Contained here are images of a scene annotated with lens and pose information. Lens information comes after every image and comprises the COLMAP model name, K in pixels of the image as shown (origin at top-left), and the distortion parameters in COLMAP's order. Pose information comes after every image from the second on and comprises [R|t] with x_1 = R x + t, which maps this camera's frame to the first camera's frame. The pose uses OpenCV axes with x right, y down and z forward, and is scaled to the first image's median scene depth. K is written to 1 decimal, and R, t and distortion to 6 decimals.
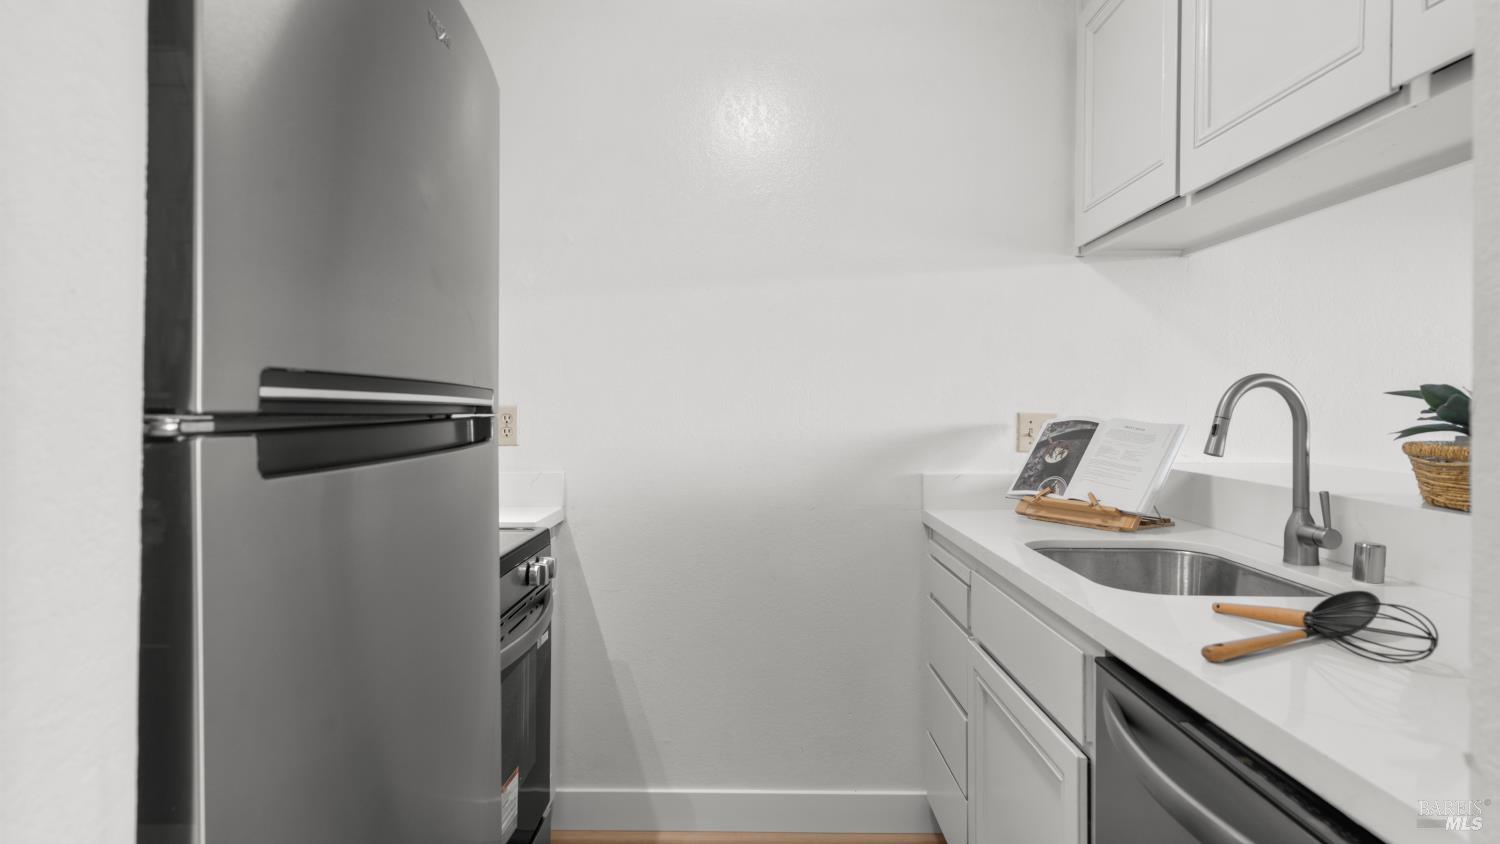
lens RADIAL K [[850.0, 0, 762.9], [0, 850.0, 418.8], [0, 0, 1]] dist [-0.013296, 0.012263]
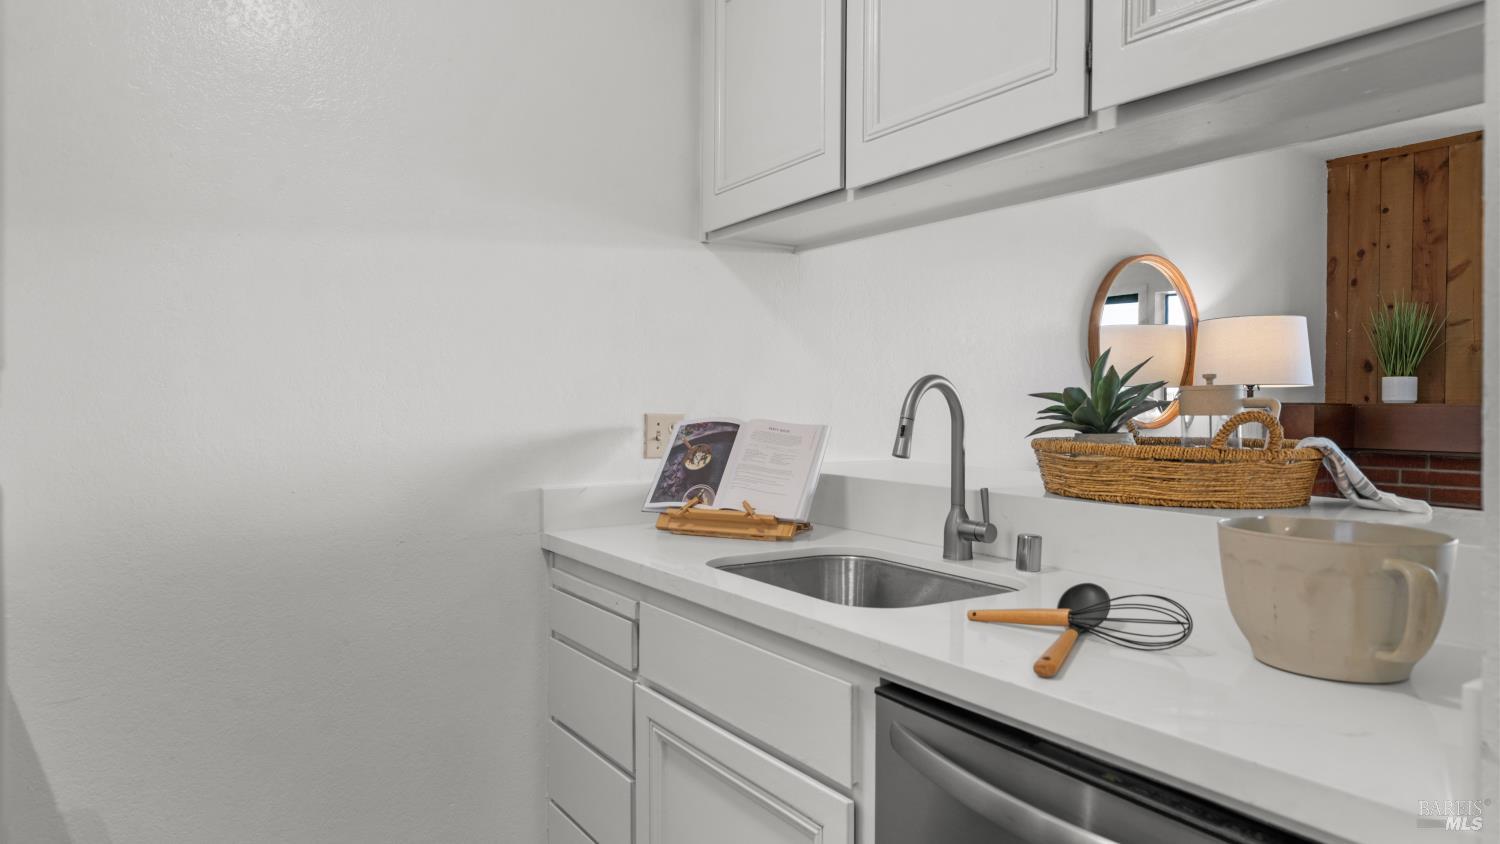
lens RADIAL K [[915.0, 0, 747.7], [0, 915.0, 412.5], [0, 0, 1]] dist [-0.004809, 0.008192]
pose [[0.823252, -0.004468, 0.567659, -0.192621], [0.007795, 0.999964, -0.003433, -0.005512], [-0.567623, 0.007252, 0.823257, 0.204784]]
